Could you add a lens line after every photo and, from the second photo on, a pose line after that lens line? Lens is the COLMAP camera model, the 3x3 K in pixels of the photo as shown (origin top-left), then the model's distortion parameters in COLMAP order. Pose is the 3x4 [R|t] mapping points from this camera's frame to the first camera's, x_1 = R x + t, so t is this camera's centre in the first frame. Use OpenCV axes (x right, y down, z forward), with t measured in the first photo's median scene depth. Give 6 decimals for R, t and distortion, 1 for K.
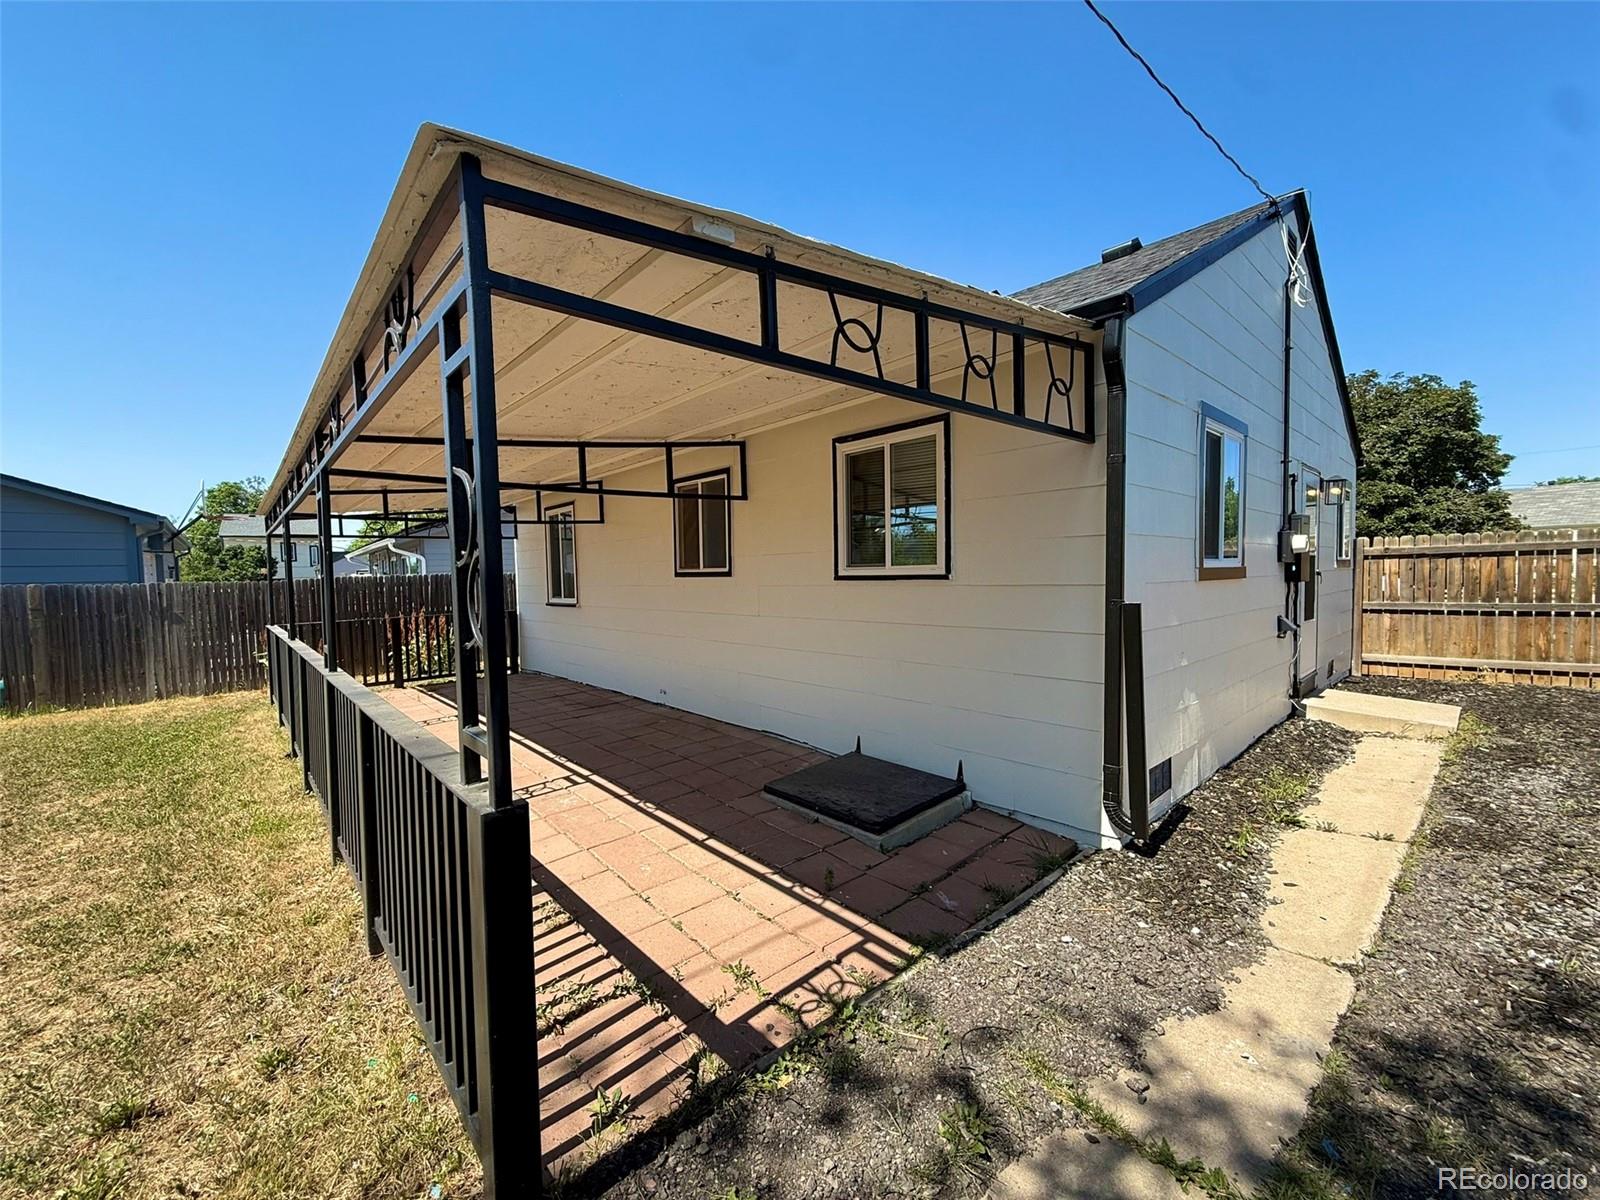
lens RADIAL K [[636.4, 0, 796.3], [0, 636.4, 598.7], [0, 0, 1]] dist [-0.000201, 0.000361]
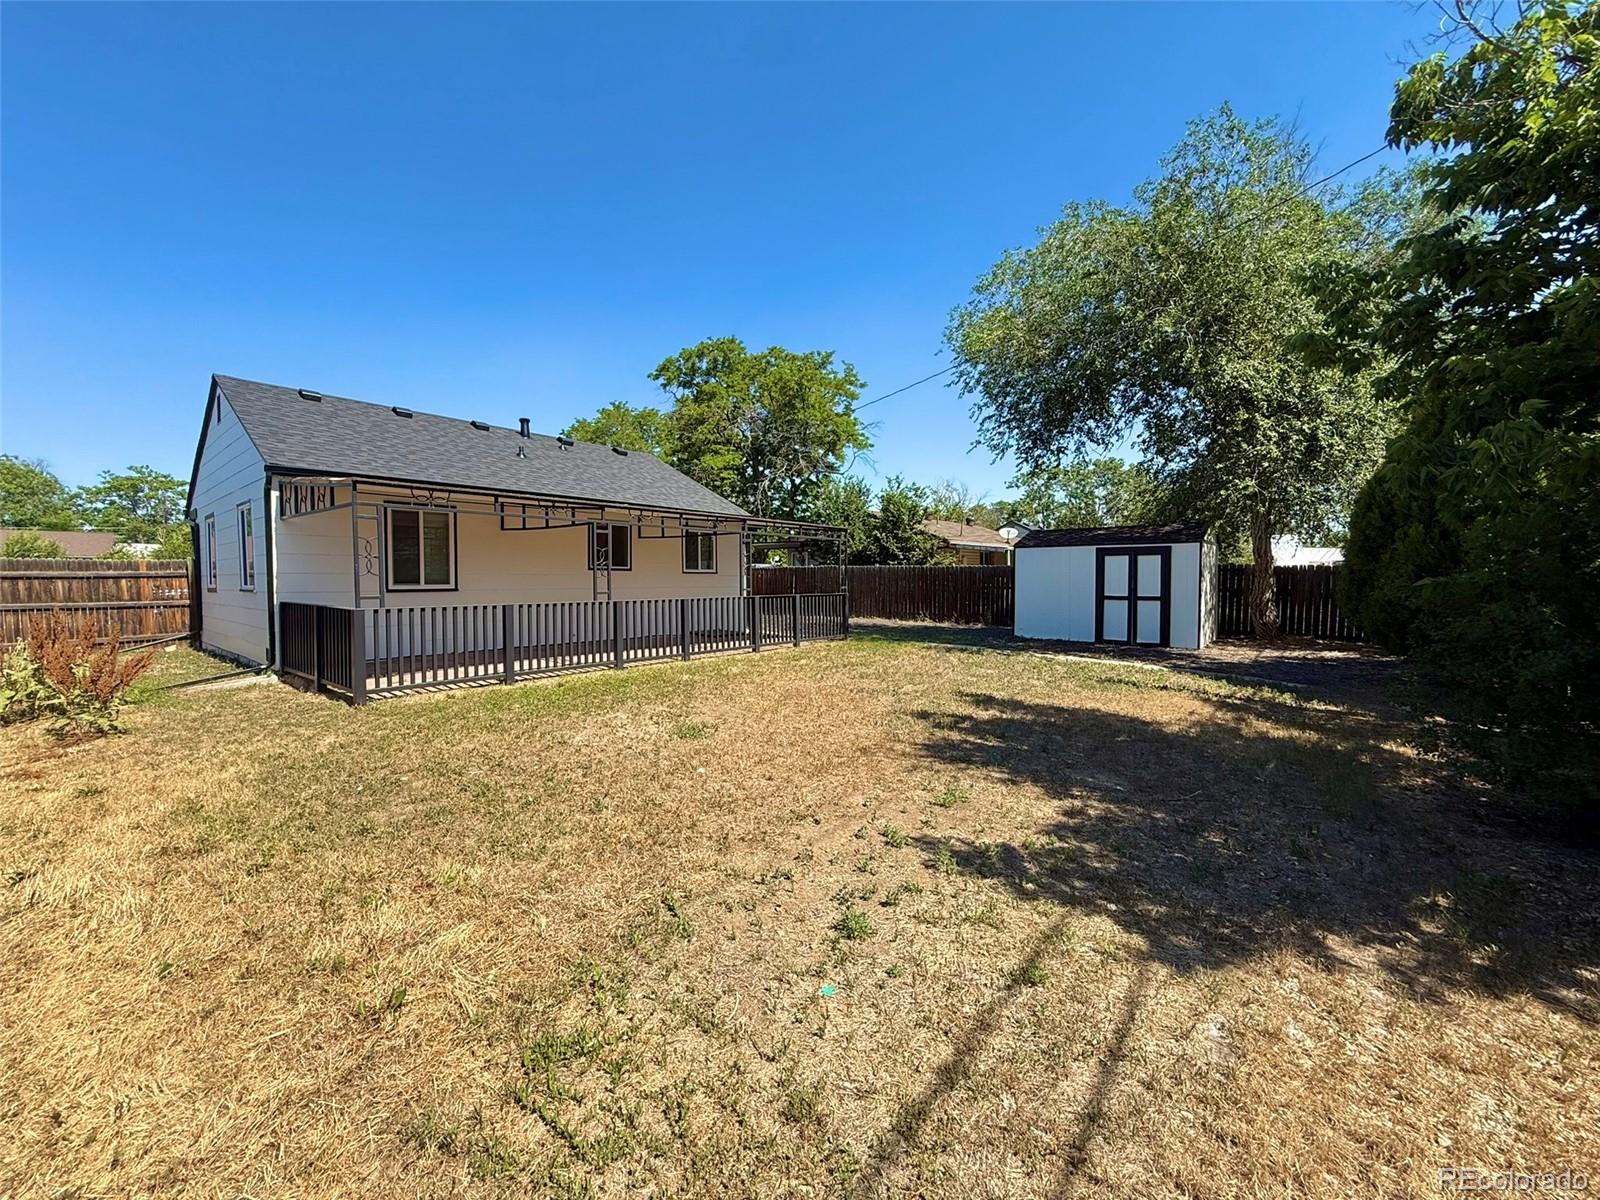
lens RADIAL K [[636.4, 0, 792.7], [0, 636.4, 595.6], [0, 0, 1]] dist [-0.000201, 0.000361]
pose [[-0.125217, -0.003055, 0.992125, -2.935341], [0.044854, 0.998955, 0.008738, 0.071981], [-0.991115, 0.045595, -0.124949, 0.882521]]
